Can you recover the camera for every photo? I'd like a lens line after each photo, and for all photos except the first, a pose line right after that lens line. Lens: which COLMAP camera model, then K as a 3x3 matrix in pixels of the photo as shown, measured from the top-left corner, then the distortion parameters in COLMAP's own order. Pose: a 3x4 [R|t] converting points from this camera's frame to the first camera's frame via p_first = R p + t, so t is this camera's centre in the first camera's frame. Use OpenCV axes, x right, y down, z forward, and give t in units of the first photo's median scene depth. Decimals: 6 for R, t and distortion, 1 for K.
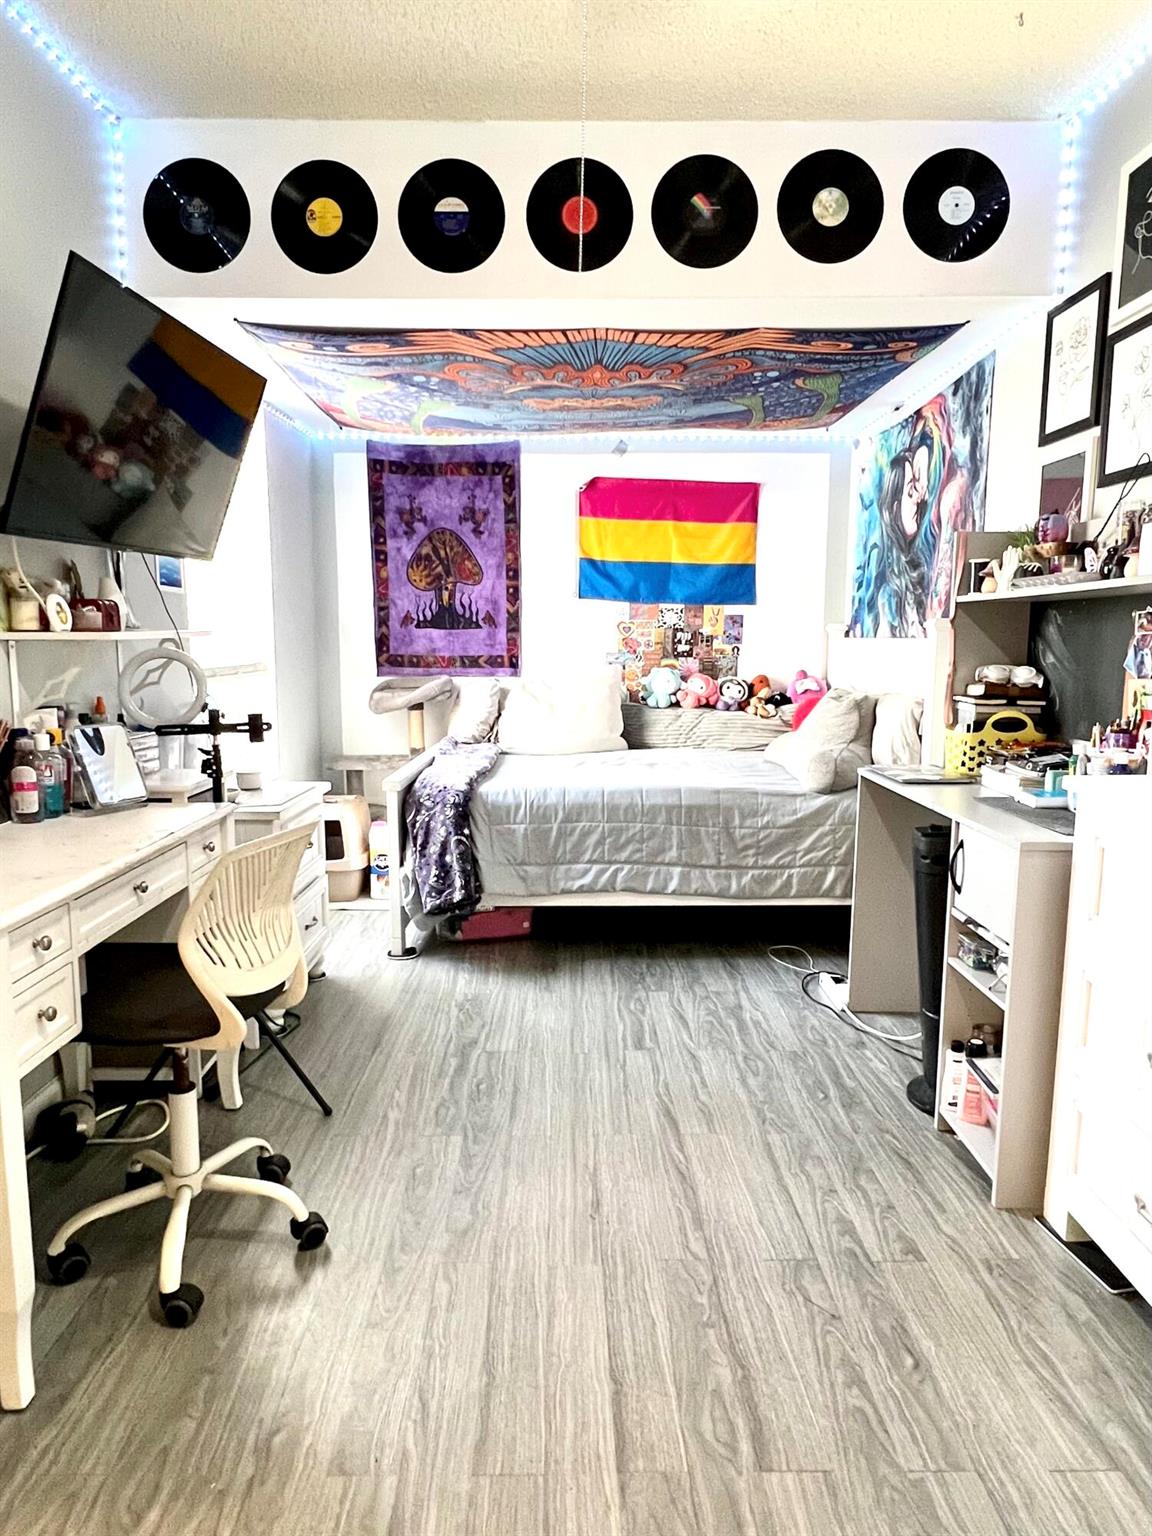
lens RADIAL K [[943.2, 0, 575.5], [0, 943.2, 769.2], [0, 0, 1]] dist [0.001911, -0.000540]
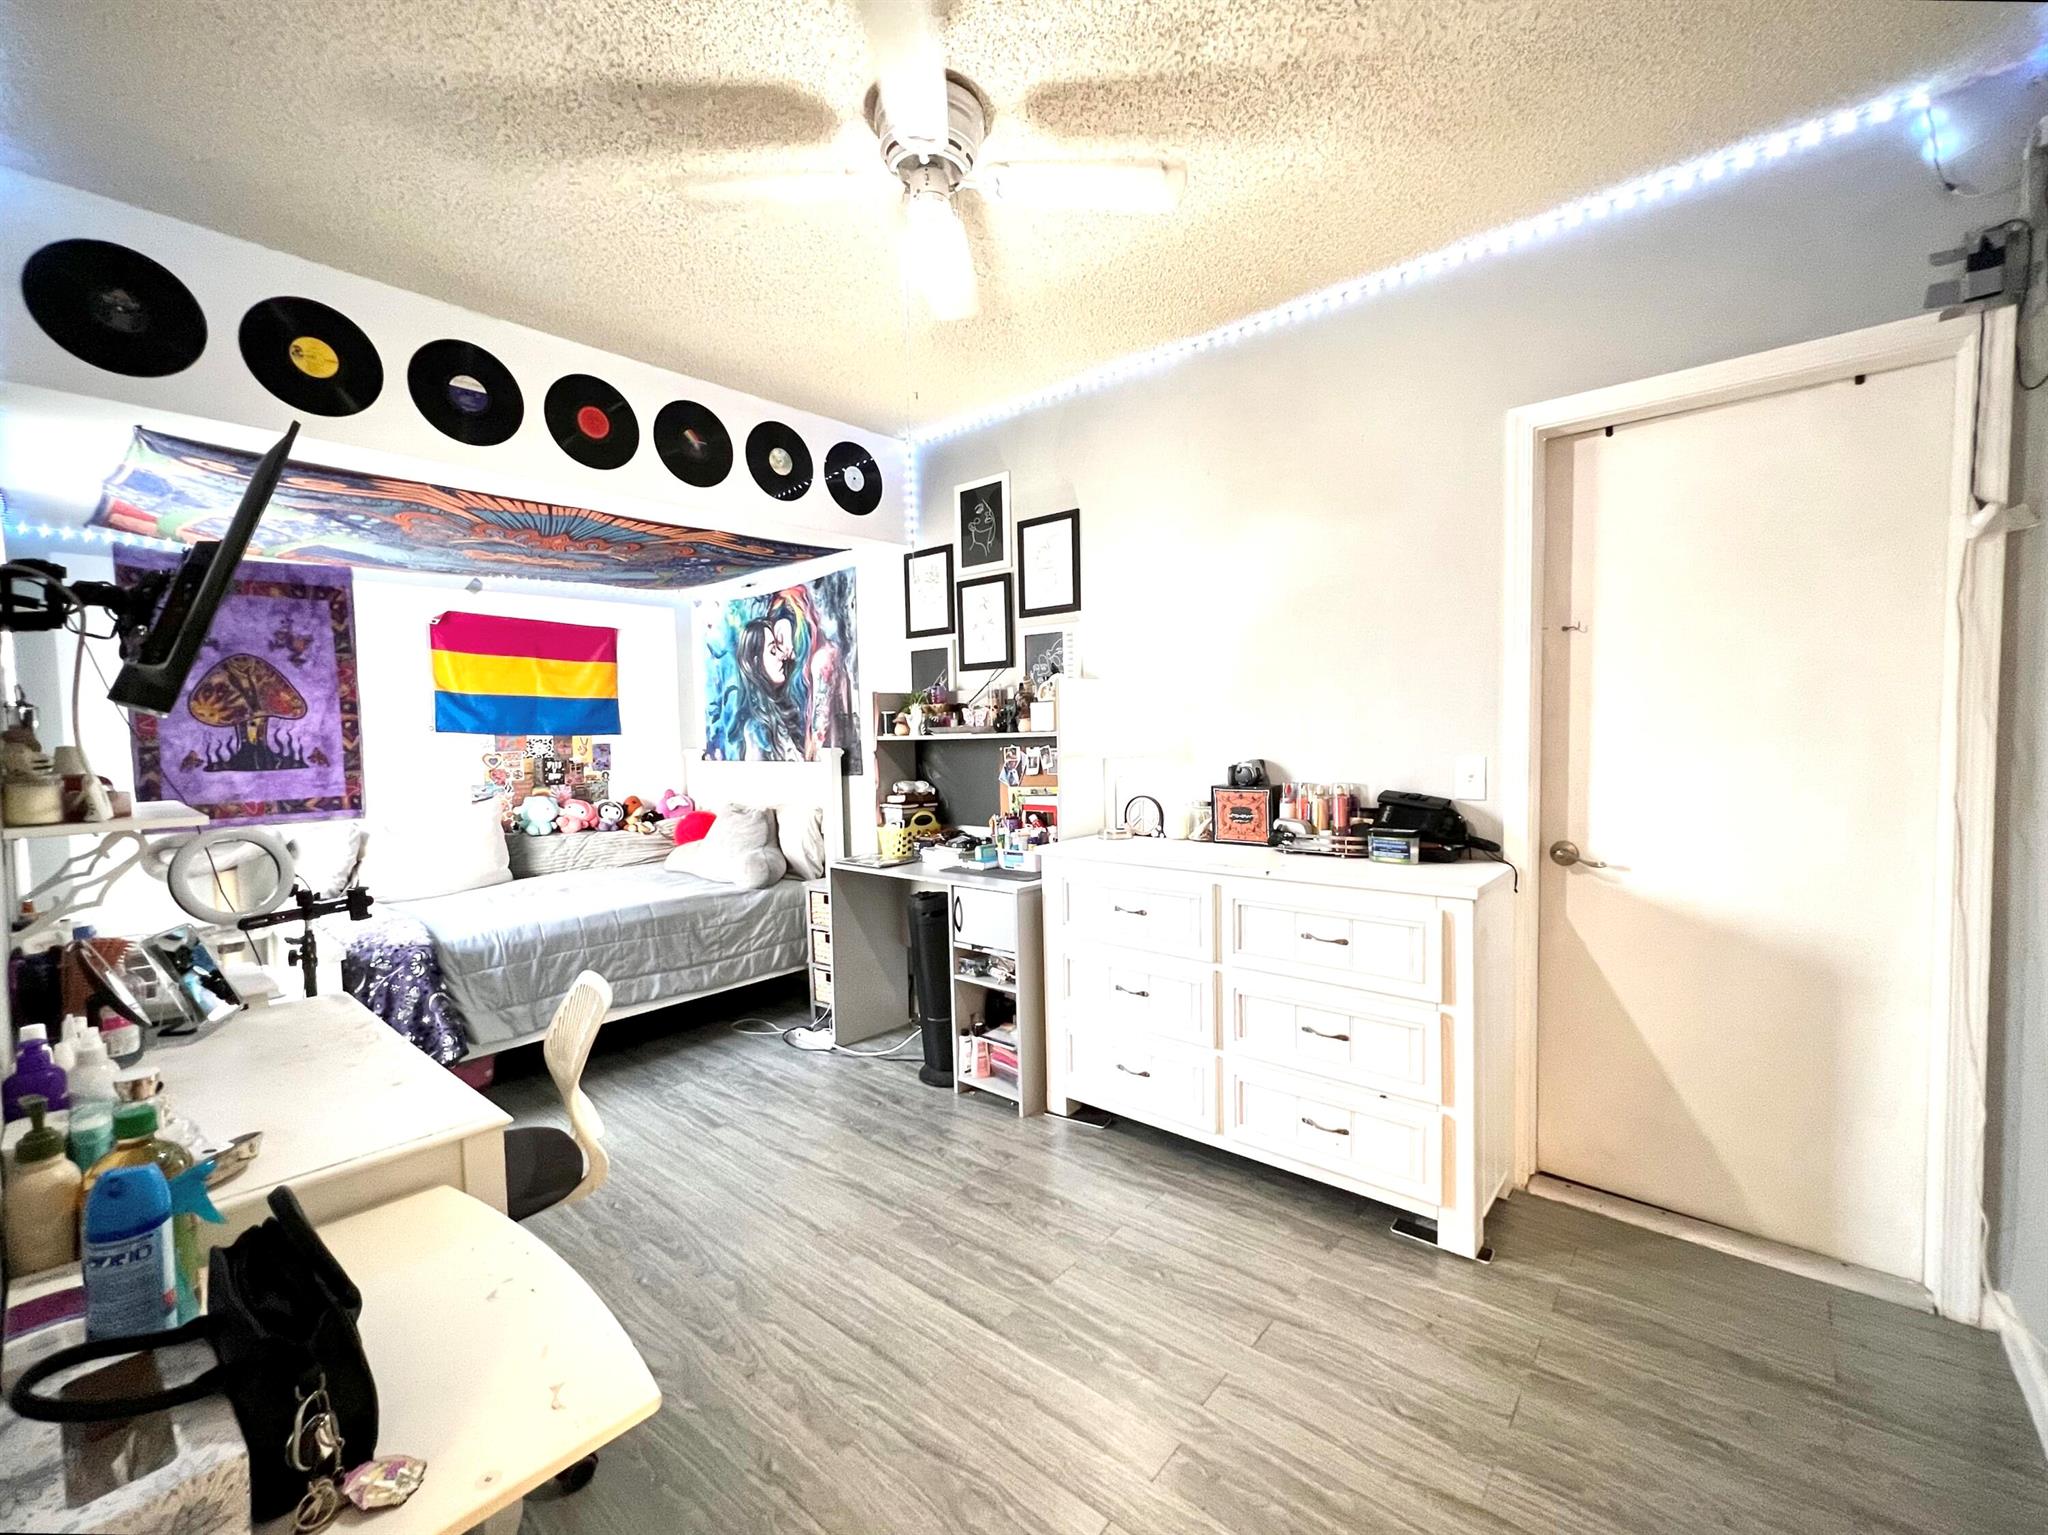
lens RADIAL K [[862.9, 0, 1023.5], [0, 862.9, 767.7], [0, 0, 1]] dist [-0.004371, 0.000070]
pose [[0.659727, -0.051664, 0.749727, -0.362575], [0.130105, 0.990422, -0.046236, -0.035632], [-0.740157, 0.128047, 0.660130, -0.032935]]
